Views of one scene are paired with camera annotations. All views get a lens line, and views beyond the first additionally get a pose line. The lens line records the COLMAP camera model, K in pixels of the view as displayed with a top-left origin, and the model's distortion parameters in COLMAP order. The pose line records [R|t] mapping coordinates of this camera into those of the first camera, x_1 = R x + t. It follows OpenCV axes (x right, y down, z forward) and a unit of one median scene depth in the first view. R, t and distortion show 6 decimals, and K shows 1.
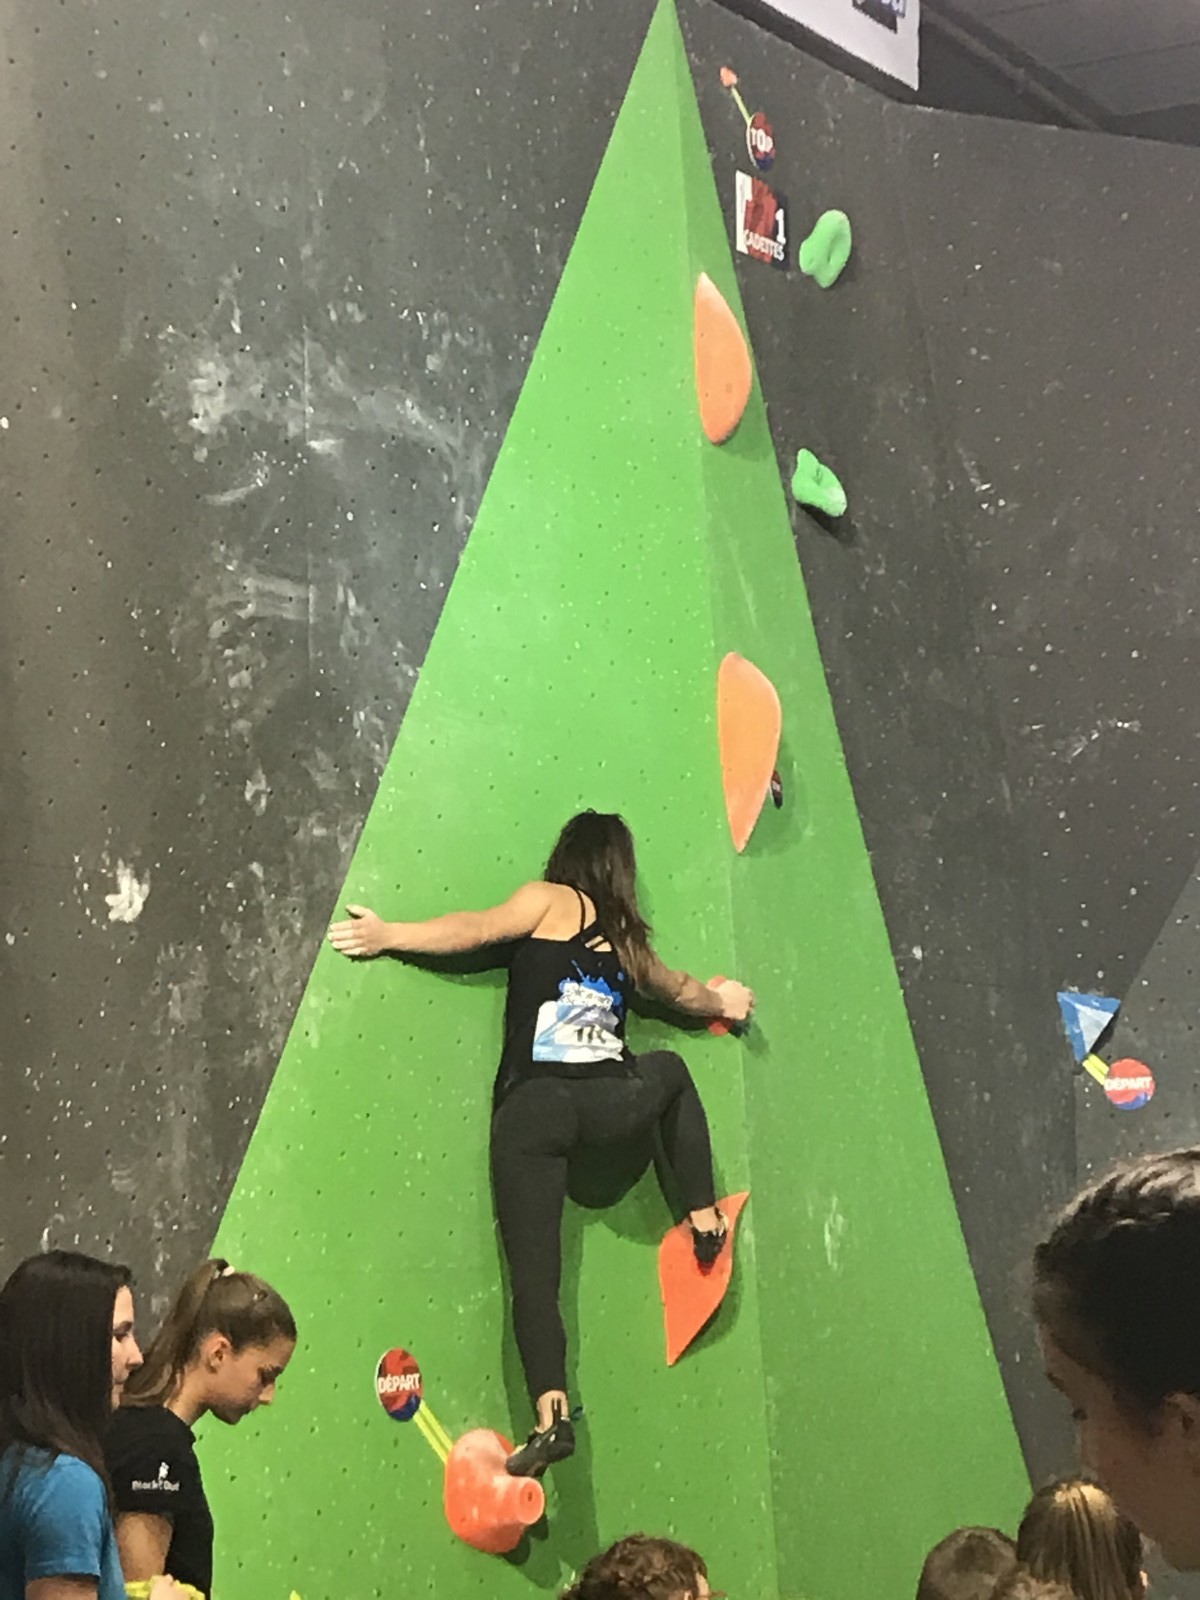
lens RADIAL K [[4175.1, 0, 597.4], [0, 4175.1, 807.3], [0, 0, 1]] dist [0.179856, 0.000000]
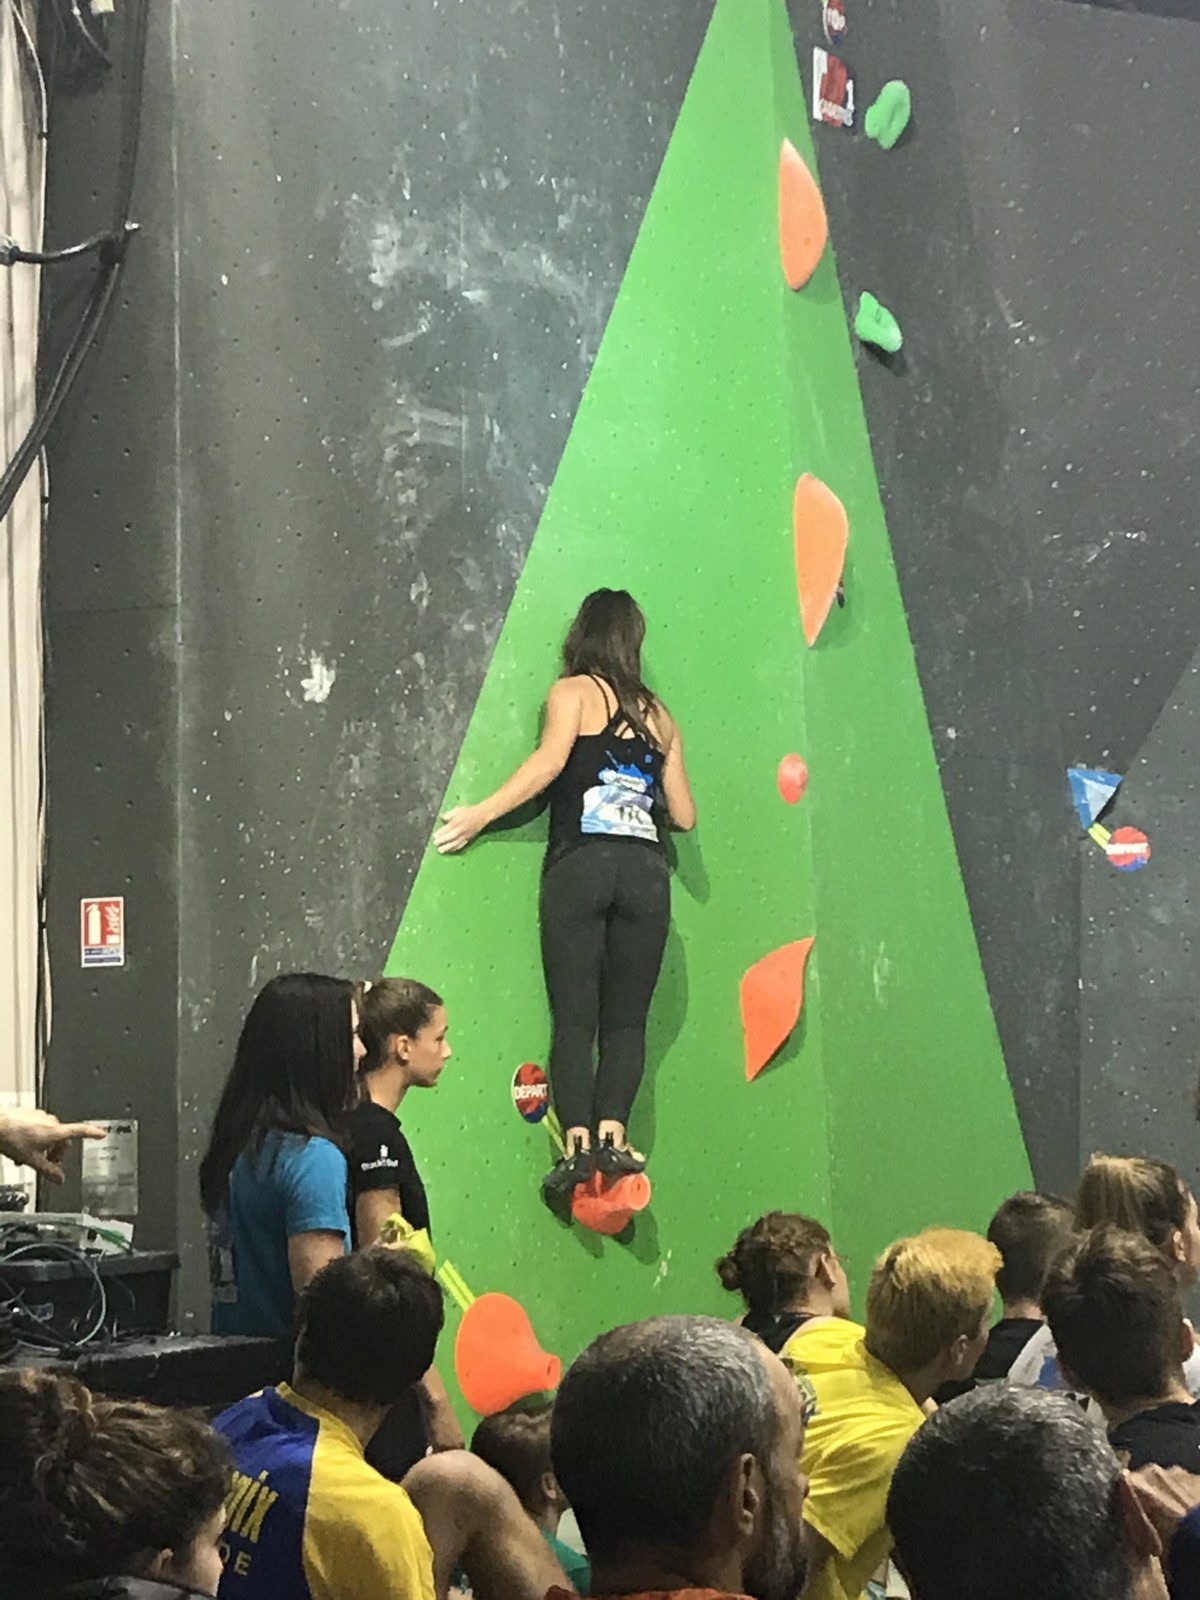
lens RADIAL K [[3976.1, 0, 582.5], [0, 3976.1, 798.2], [0, 0, 1]] dist [0.199598, 0.000000]
pose [[0.999831, 0.017268, 0.006361, -0.036678], [-0.017604, 0.998202, 0.057304, -0.009717], [-0.005360, -0.057406, 0.998337, -0.111618]]
